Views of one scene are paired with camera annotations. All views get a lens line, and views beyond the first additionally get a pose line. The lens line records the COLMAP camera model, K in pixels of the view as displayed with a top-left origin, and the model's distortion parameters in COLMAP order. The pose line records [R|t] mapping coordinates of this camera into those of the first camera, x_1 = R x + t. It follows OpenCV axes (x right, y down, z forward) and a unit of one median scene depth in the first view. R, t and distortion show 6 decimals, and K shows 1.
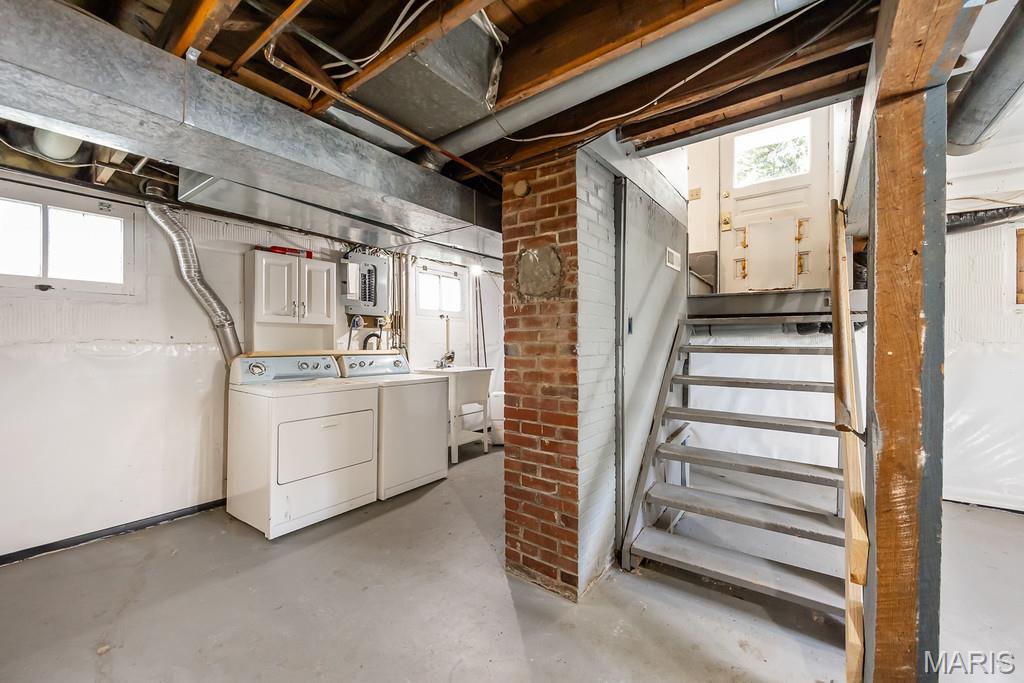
lens RADIAL K [[406.3, 0, 512.6], [0, 406.3, 339.7], [0, 0, 1]] dist [0.001638, 0.000274]
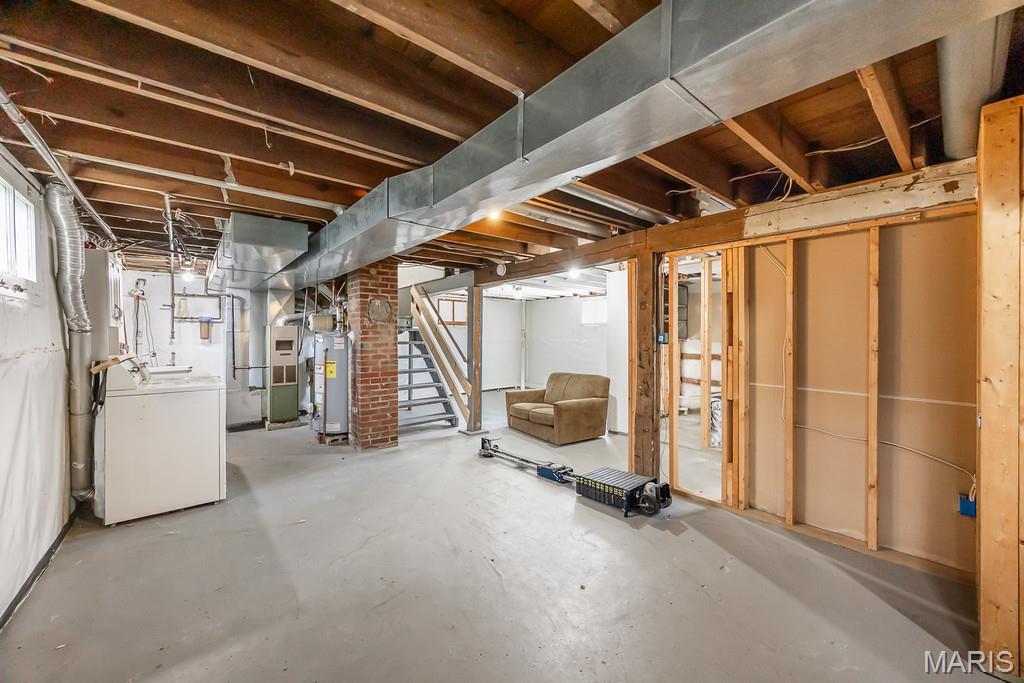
lens RADIAL K [[406.3, 0, 512.9], [0, 406.3, 337.7], [0, 0, 1]] dist [0.001638, 0.000274]
pose [[0.204287, -0.007661, 0.978881, -2.007307], [0.000466, 0.999970, 0.007728, -0.032798], [-0.978911, -0.001123, 0.204285, -0.186286]]
